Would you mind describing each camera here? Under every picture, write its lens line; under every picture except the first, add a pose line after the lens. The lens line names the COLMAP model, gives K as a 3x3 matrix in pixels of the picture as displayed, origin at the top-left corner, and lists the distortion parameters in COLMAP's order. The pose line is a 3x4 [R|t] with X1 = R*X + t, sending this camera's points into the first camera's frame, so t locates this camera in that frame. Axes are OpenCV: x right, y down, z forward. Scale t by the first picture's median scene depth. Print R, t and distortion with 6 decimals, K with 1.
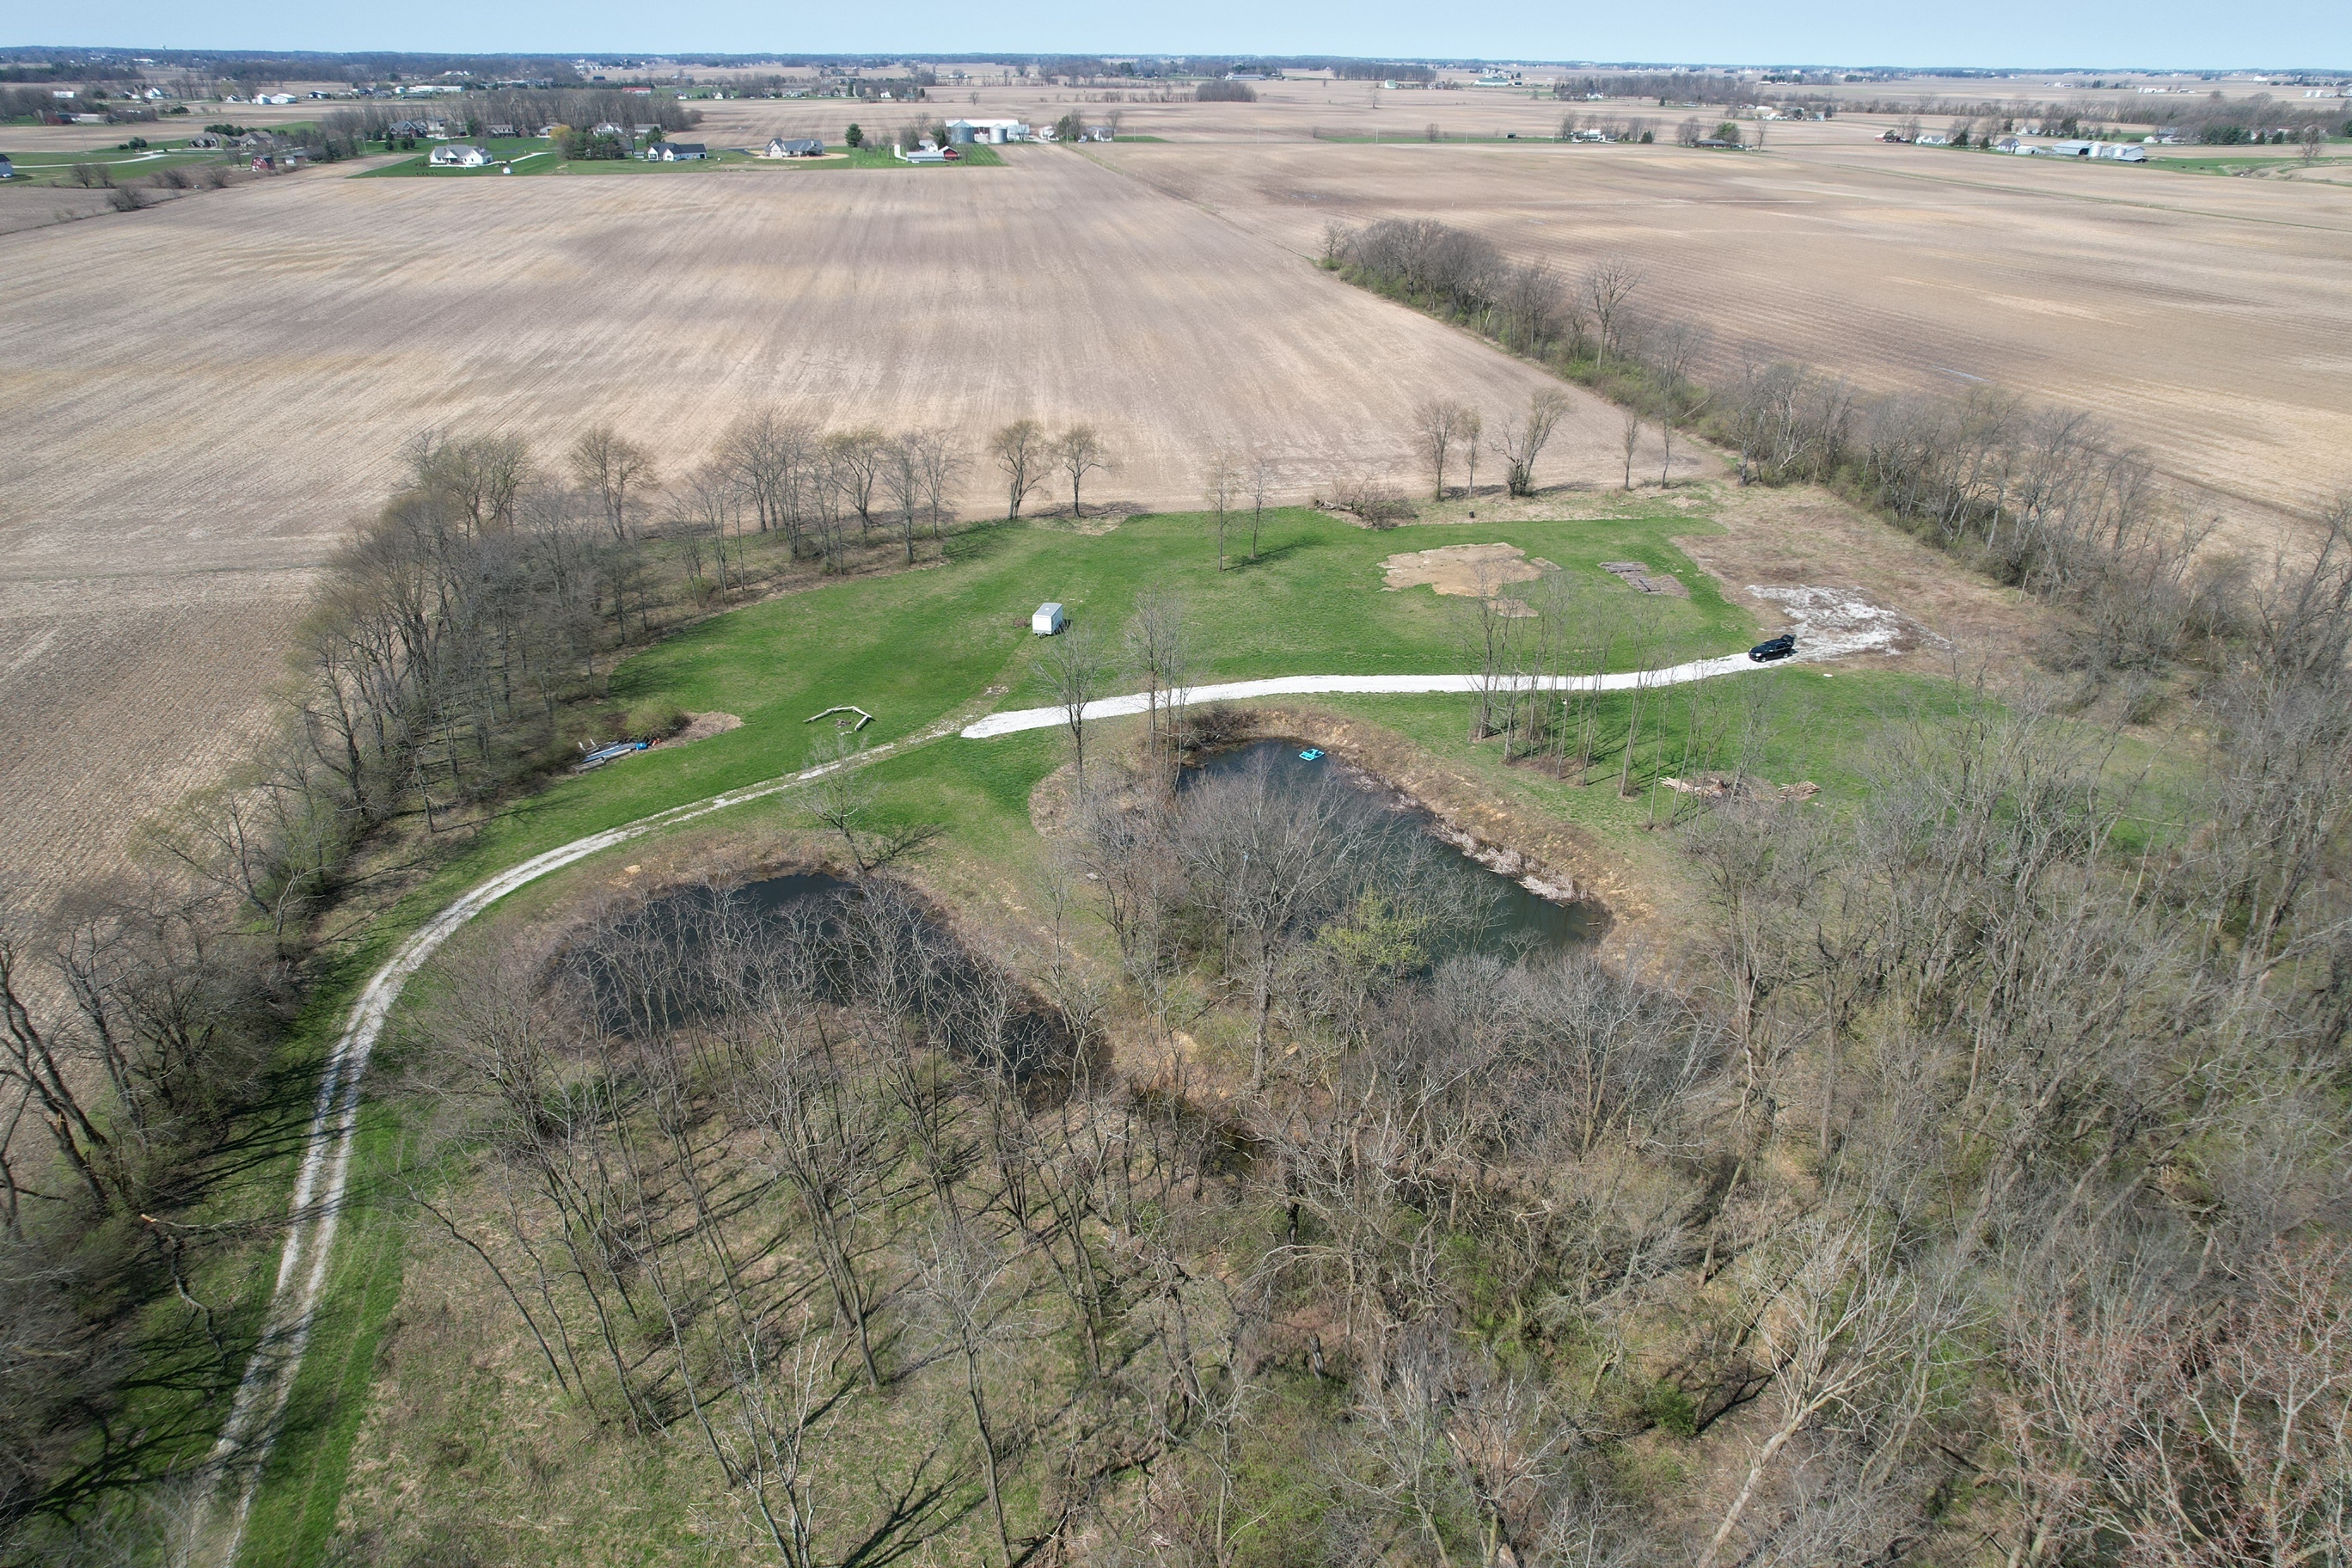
lens RADIAL K [[1501.1, 0, 1182.1], [0, 1501.1, 775.4], [0, 0, 1]] dist [-0.074622, 0.071330]
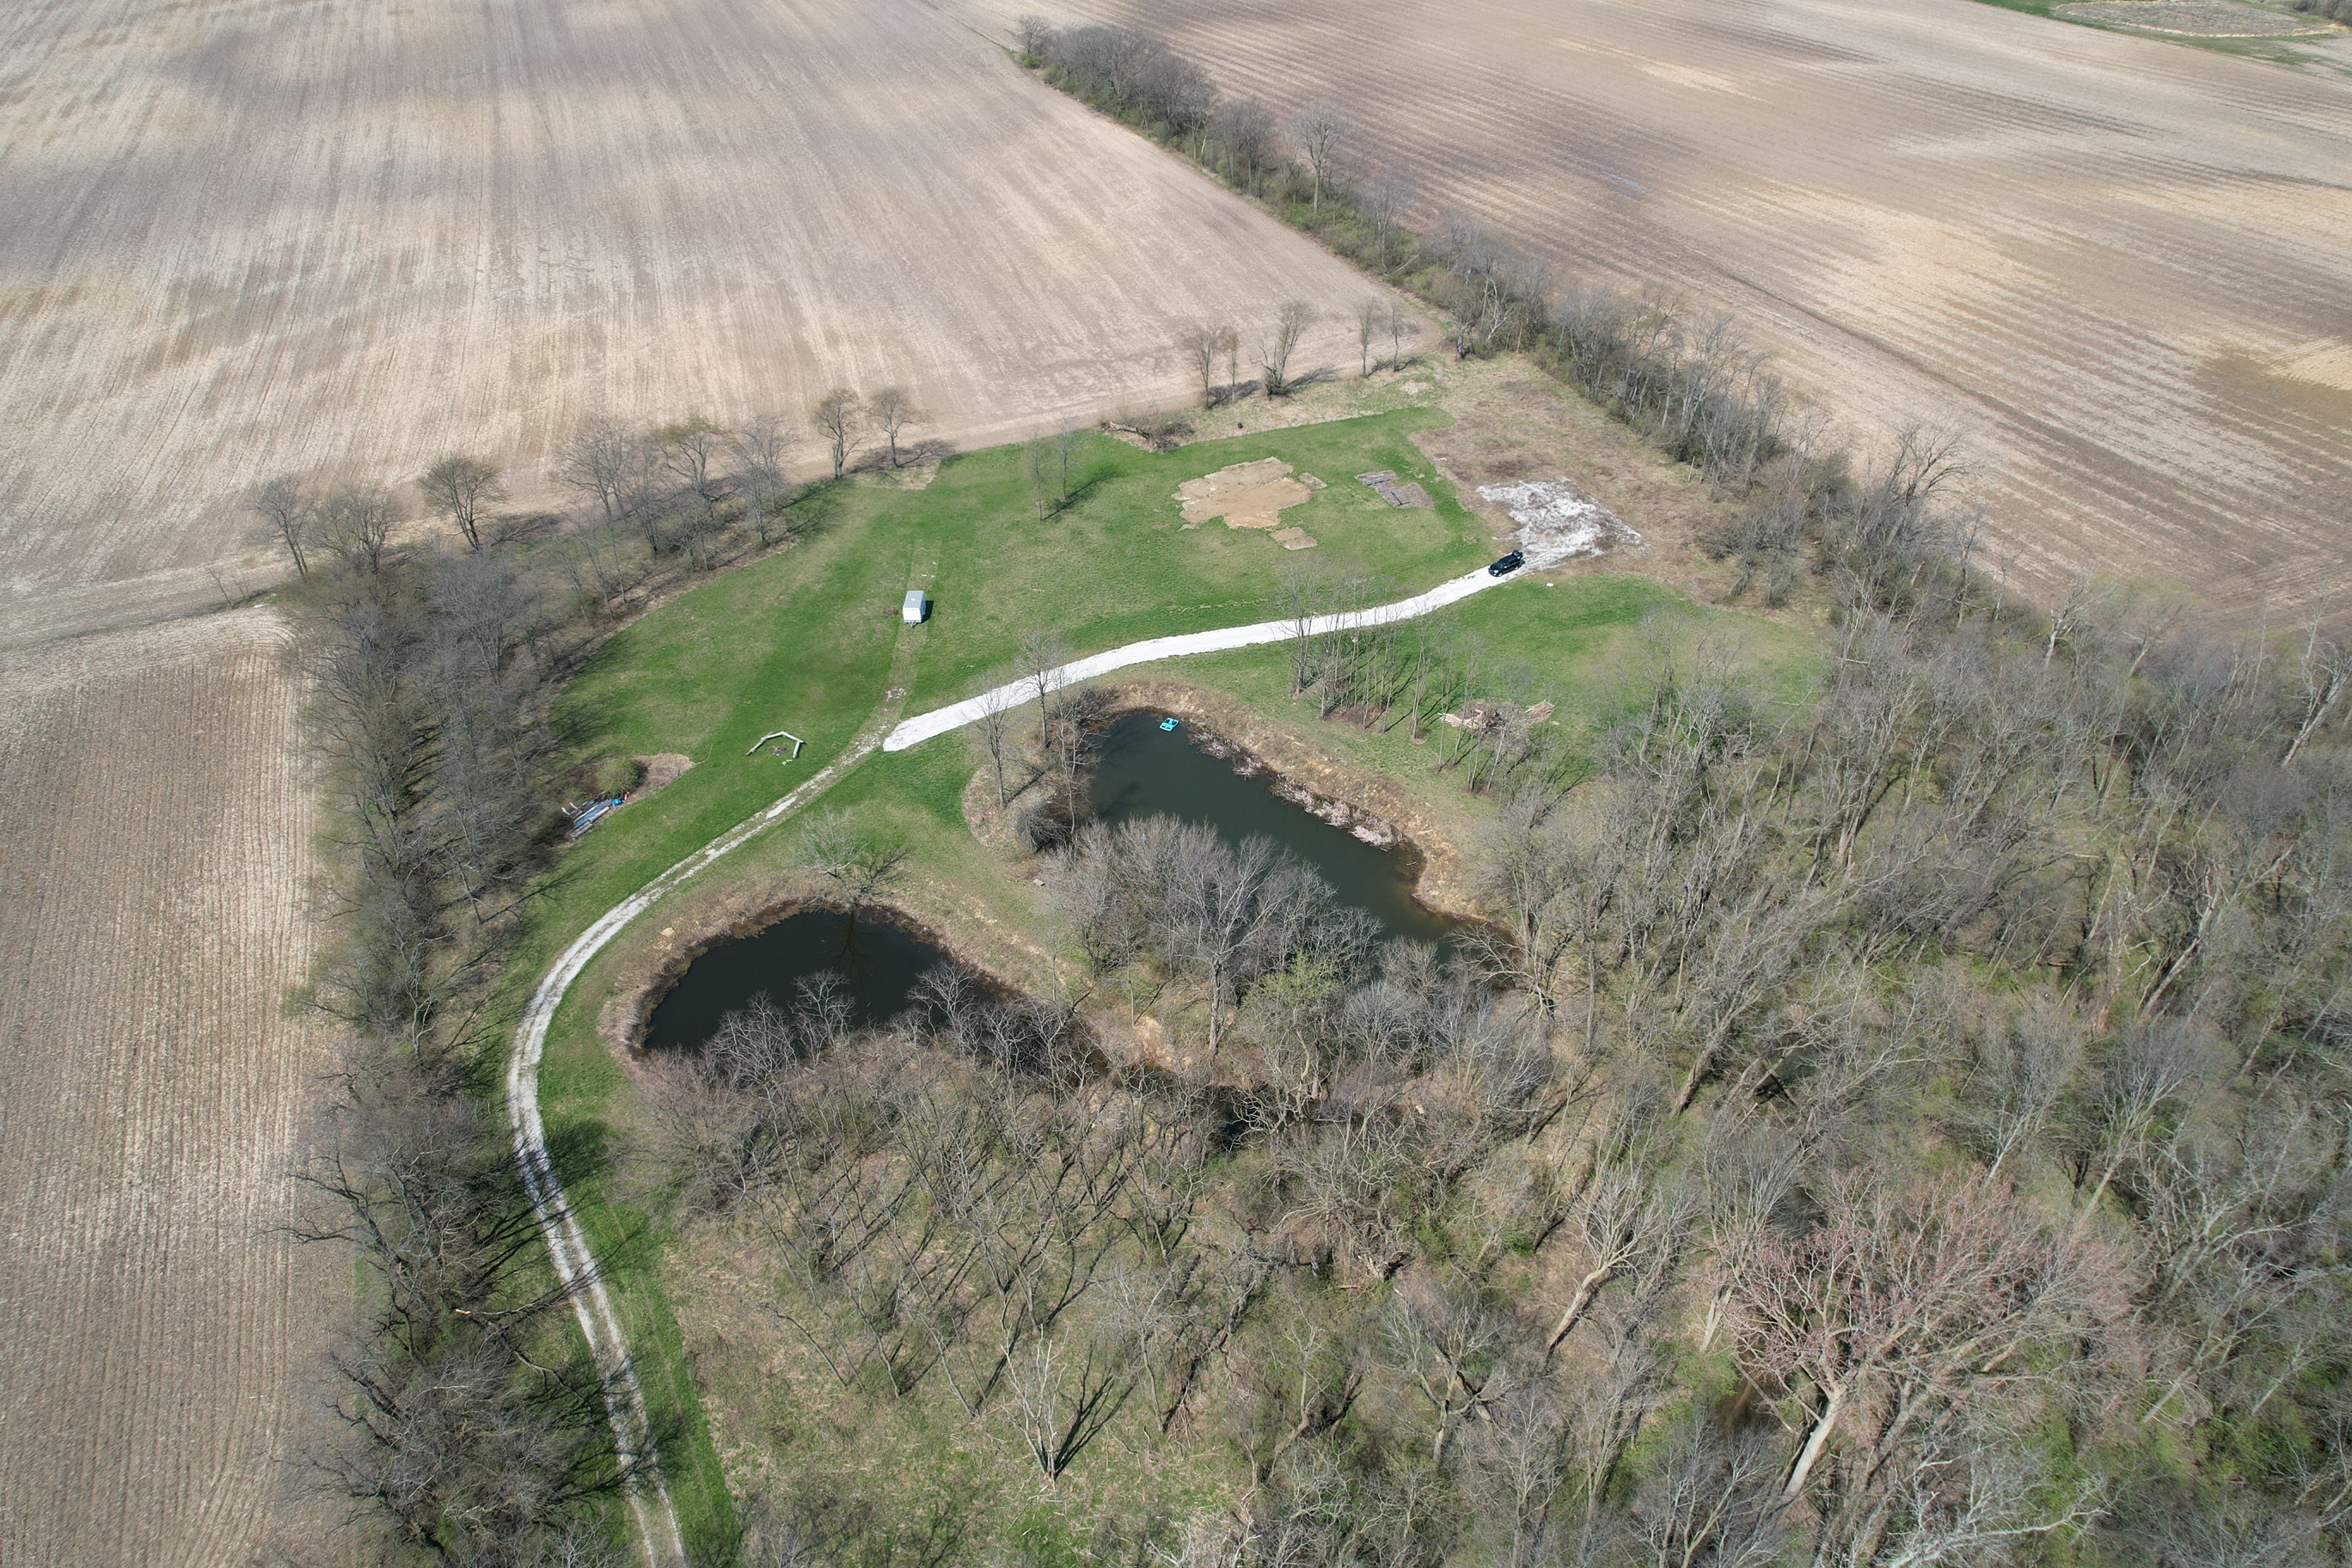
lens RADIAL K [[1501.1, 0, 1182.1], [0, 1501.1, 775.4], [0, 0, 1]] dist [-0.074622, 0.071330]
pose [[0.974711, -0.143131, 0.171618, -0.084805], [0.104977, 0.971223, 0.213790, -0.164483], [-0.197280, -0.190367, 0.961687, -0.145184]]
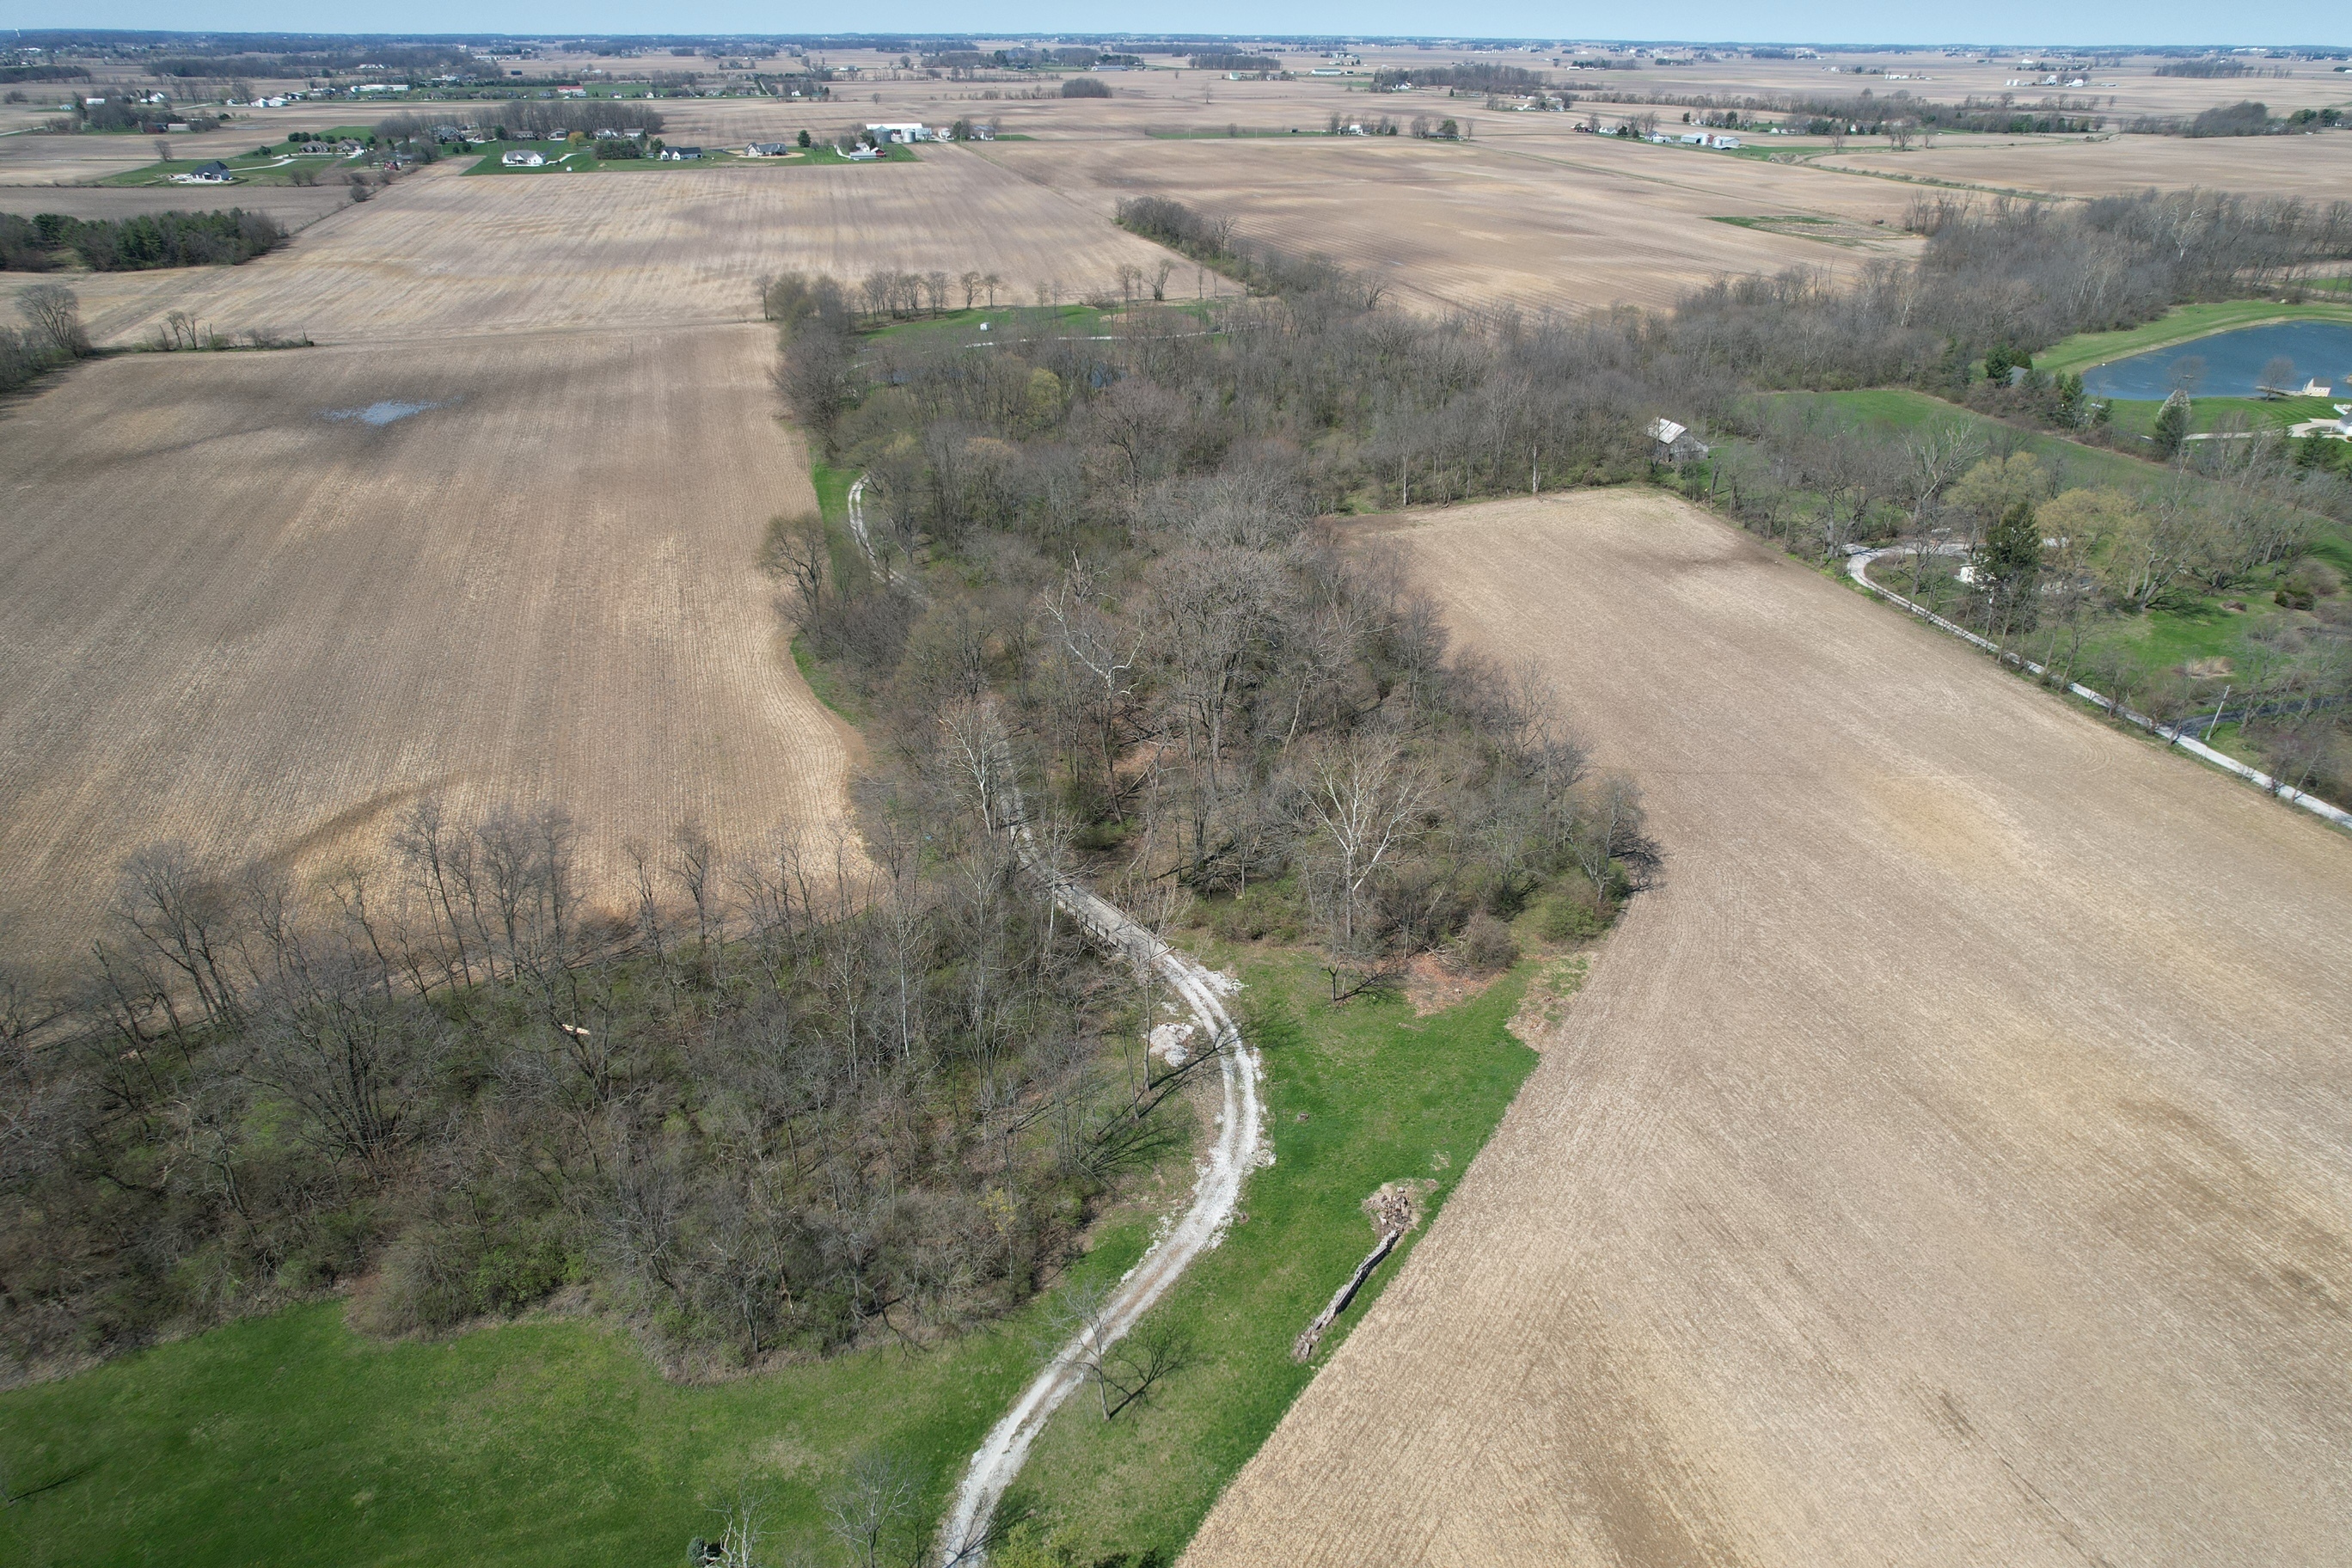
lens RADIAL K [[1501.1, 0, 1182.1], [0, 1501.1, 775.4], [0, 0, 1]] dist [-0.074622, 0.071330]
pose [[0.997174, -0.036437, 0.065692, 0.066335], [0.035505, 0.999252, 0.015294, 0.644213], [-0.066201, -0.012918, 0.997723, -1.728925]]
